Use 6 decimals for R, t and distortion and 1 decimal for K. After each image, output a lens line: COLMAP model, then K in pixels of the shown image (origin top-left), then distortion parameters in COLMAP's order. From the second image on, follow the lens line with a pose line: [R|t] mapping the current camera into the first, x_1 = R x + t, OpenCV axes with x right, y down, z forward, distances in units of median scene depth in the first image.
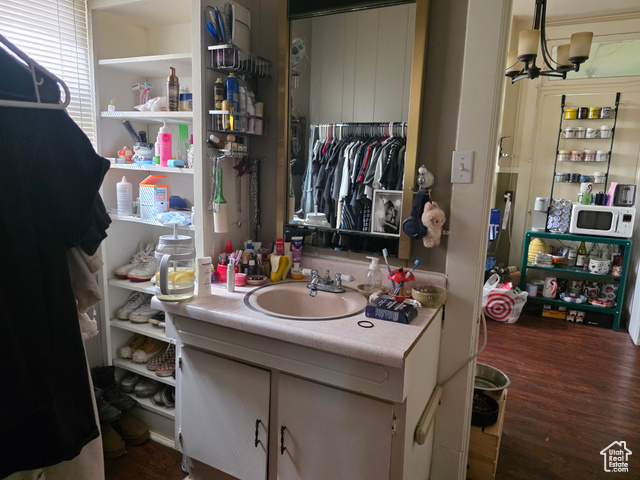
lens RADIAL K [[430.3, 0, 322.2], [0, 430.3, 240.1], [0, 0, 1]] dist [0.030759, -0.013888]
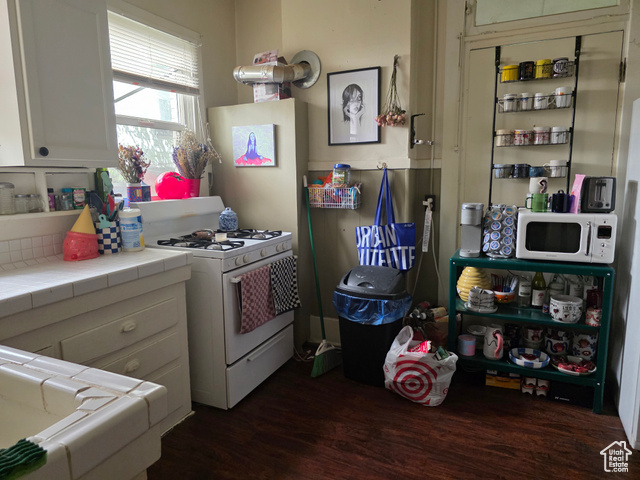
lens RADIAL K [[430.3, 0, 315.5], [0, 430.3, 239.3], [0, 0, 1]] dist [0.030759, -0.013888]
pose [[0.998386, -0.050749, 0.025485, 0.258389], [0.051208, 0.998532, -0.017665, -0.046042], [-0.024551, 0.018941, 0.999519, 0.369432]]
